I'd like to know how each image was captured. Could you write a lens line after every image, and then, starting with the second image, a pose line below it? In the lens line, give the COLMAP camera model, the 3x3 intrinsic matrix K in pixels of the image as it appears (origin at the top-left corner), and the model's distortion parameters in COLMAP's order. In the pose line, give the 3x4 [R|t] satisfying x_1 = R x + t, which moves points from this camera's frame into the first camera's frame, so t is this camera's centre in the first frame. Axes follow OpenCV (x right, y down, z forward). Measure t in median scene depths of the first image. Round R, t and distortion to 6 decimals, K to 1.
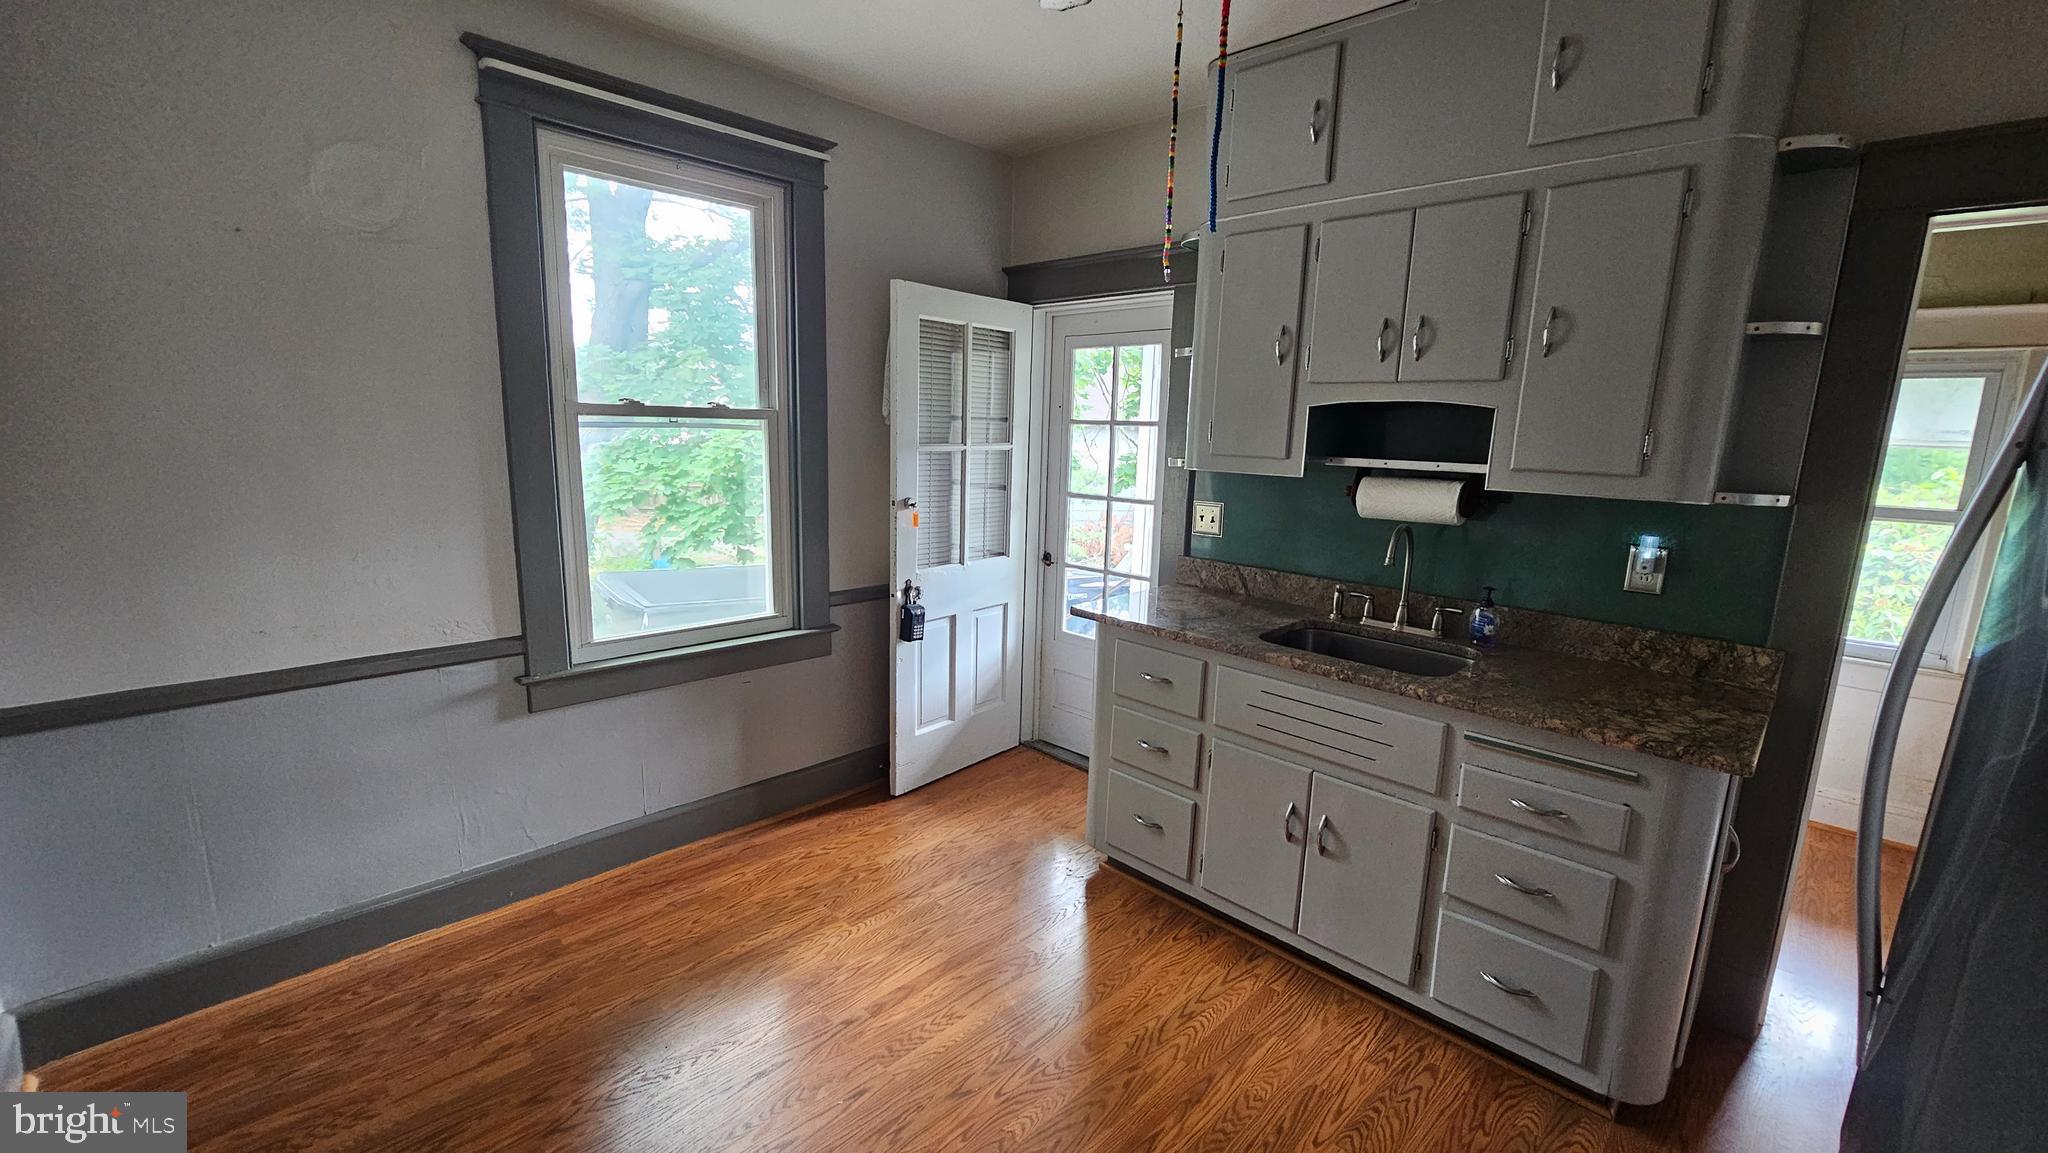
lens RADIAL K [[835.2, 0, 1024.0], [0, 835.2, 576.5], [0, 0, 1]] dist [0.000655, -0.000068]
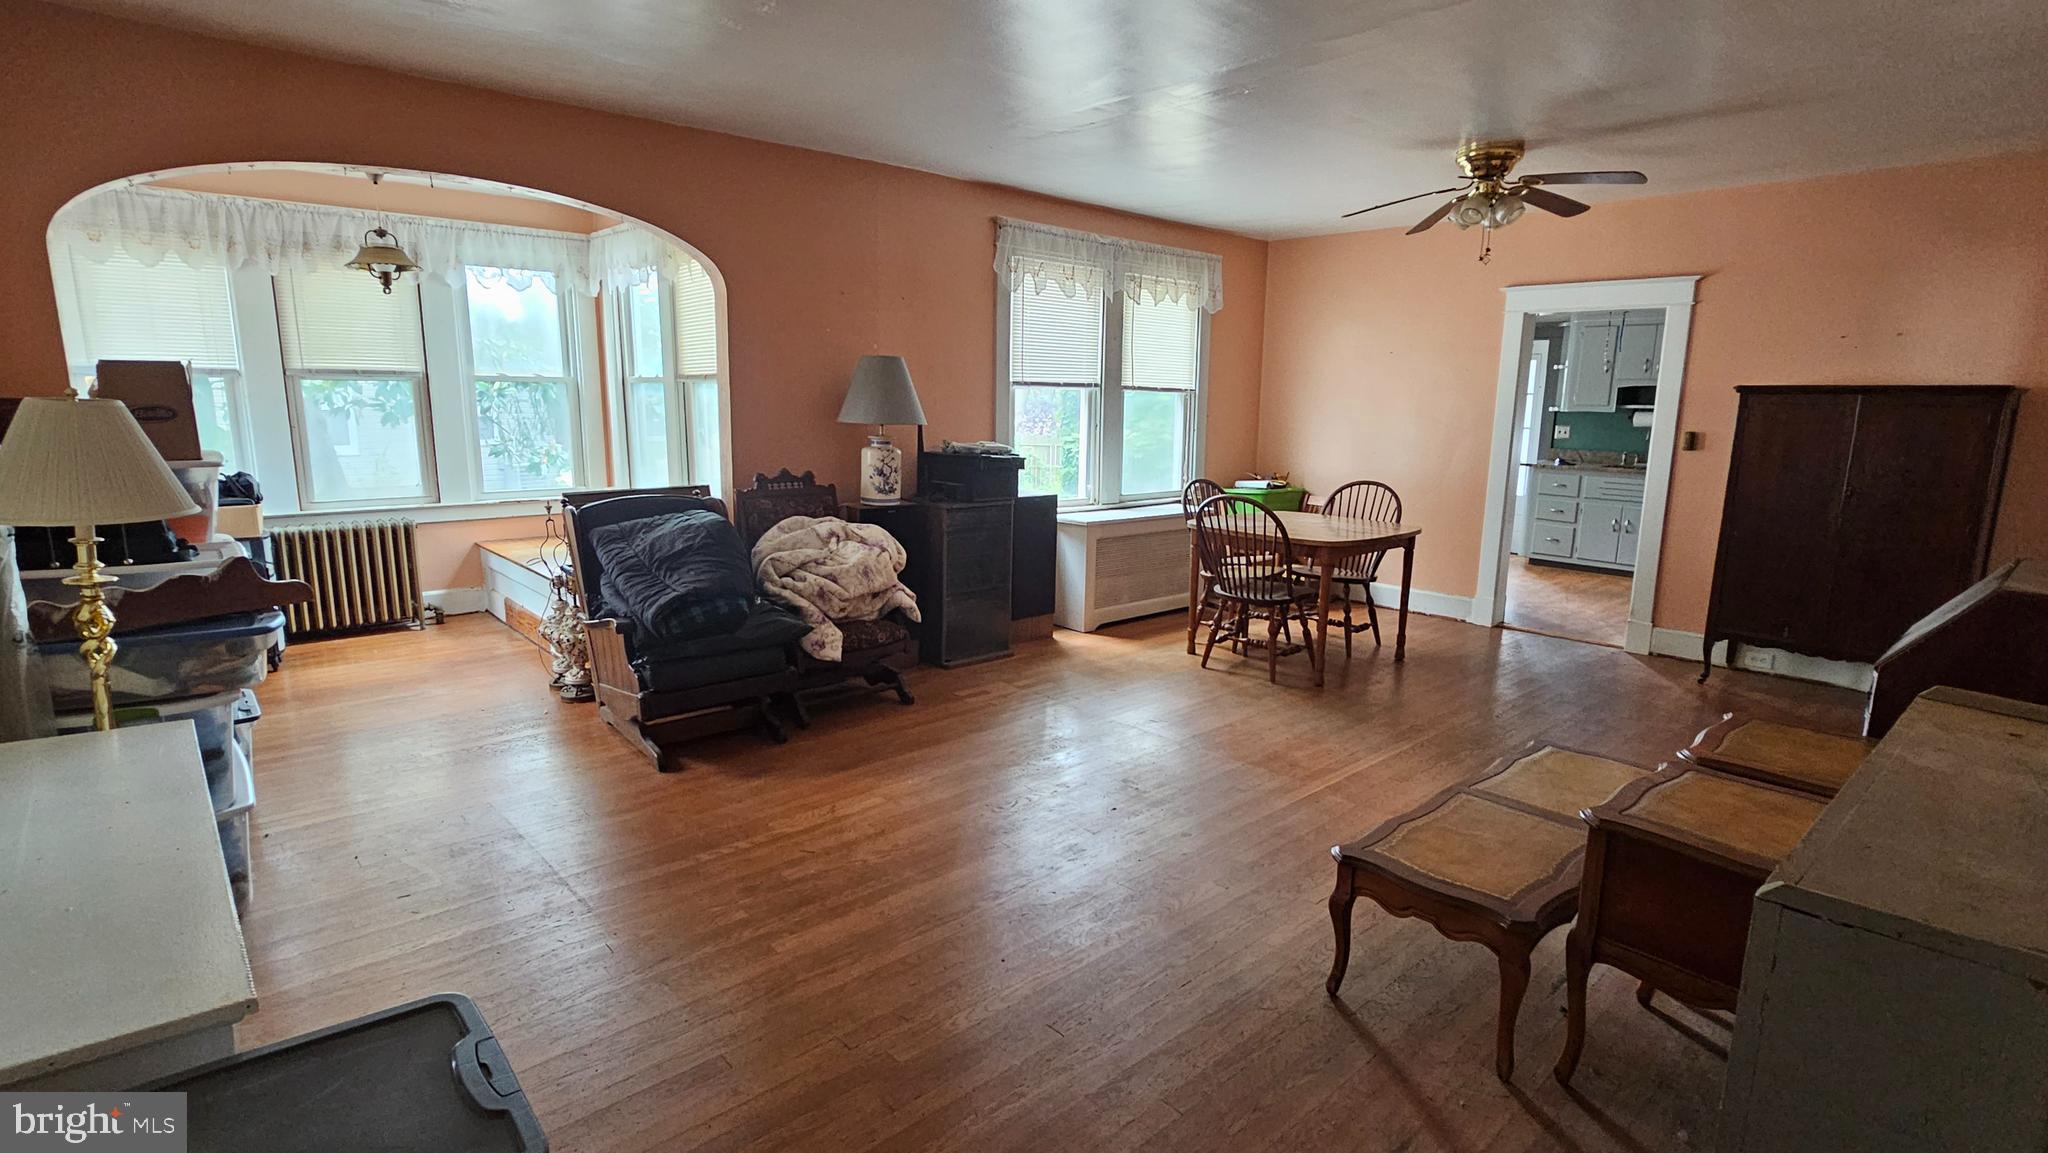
lens RADIAL K [[984.8, 0, 1024.0], [0, 984.8, 576.5], [0, 0, 1]] dist [0.002796, 0.000207]
pose [[0.997441, -0.003120, -0.071432, -1.461205], [0.003142, 0.999995, 0.000199, 0.441934], [0.071431, -0.000423, 0.997445, -2.545702]]
